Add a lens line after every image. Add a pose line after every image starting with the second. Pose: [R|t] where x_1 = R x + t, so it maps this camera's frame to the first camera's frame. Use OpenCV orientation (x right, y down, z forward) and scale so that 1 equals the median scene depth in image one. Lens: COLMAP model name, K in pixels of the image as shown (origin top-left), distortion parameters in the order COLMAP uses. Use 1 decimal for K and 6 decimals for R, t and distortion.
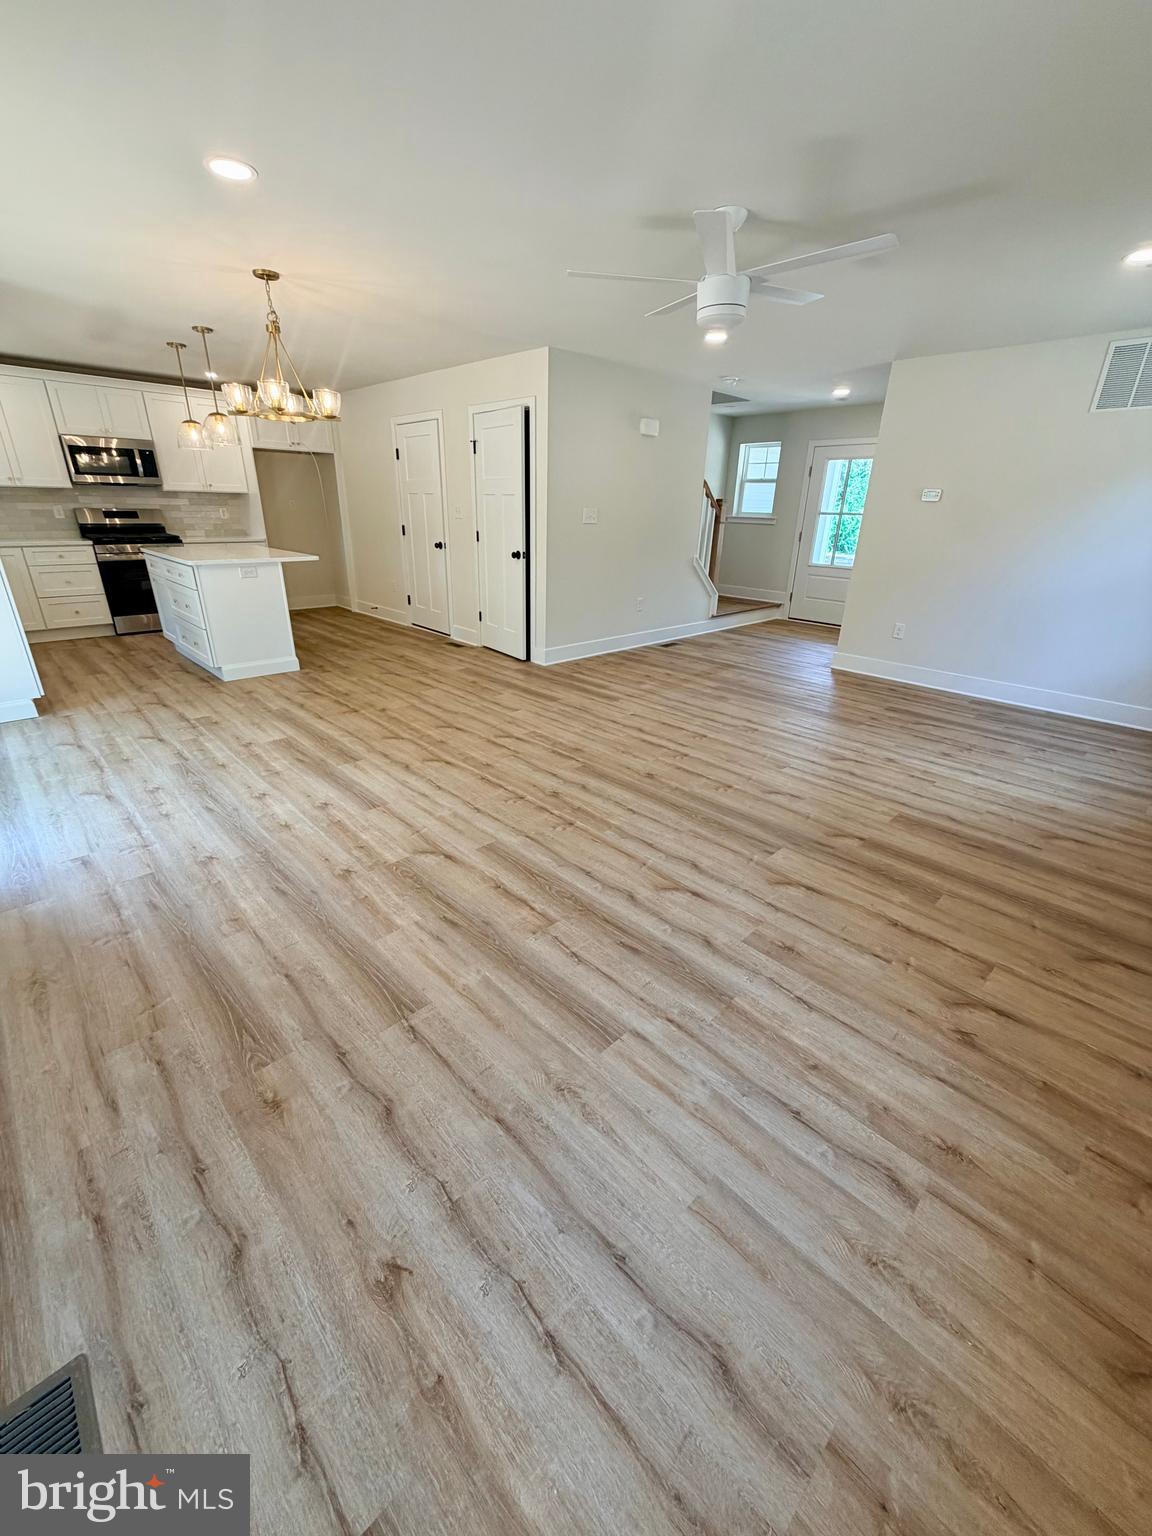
lens RADIAL K [[612.7, 0, 574.5], [0, 612.7, 764.4], [0, 0, 1]] dist [0.000280, 0.000357]
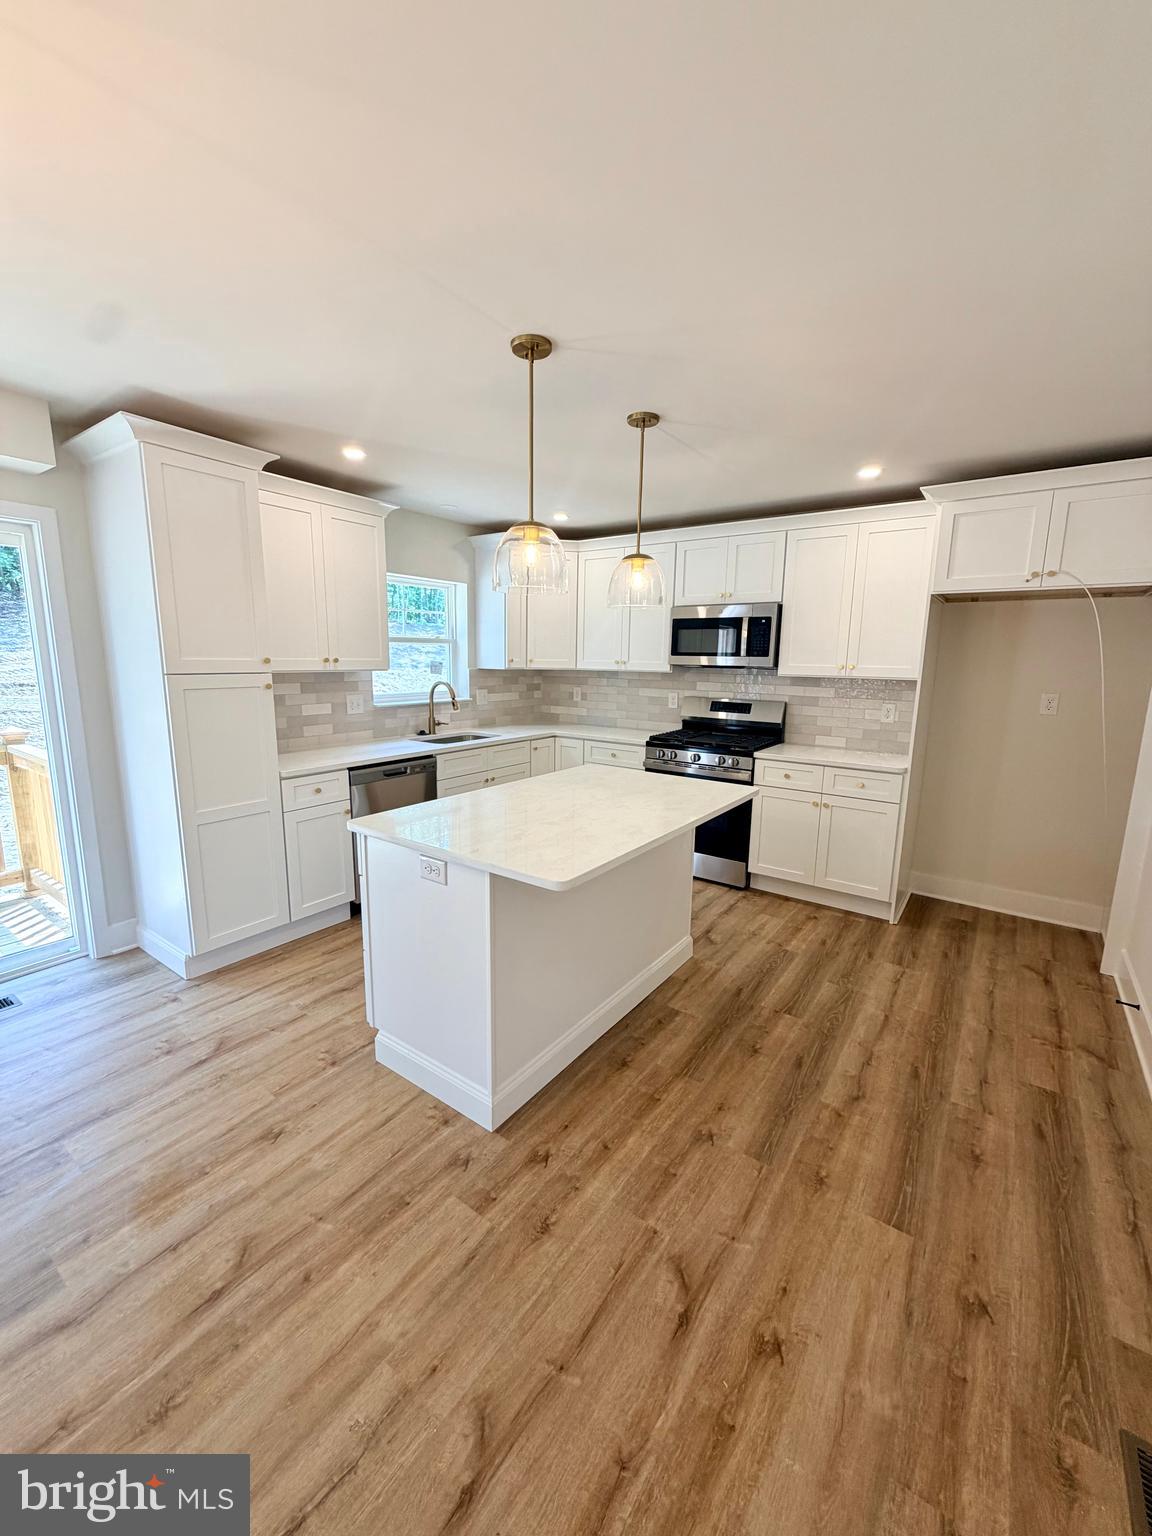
lens RADIAL K [[612.7, 0, 574.5], [0, 612.7, 764.4], [0, 0, 1]] dist [0.000280, 0.000357]
pose [[0.178348, 0.152551, -0.972070, -0.120044], [-0.395362, 0.915763, 0.071176, -0.435815], [0.901044, 0.371626, 0.223637, 0.944329]]
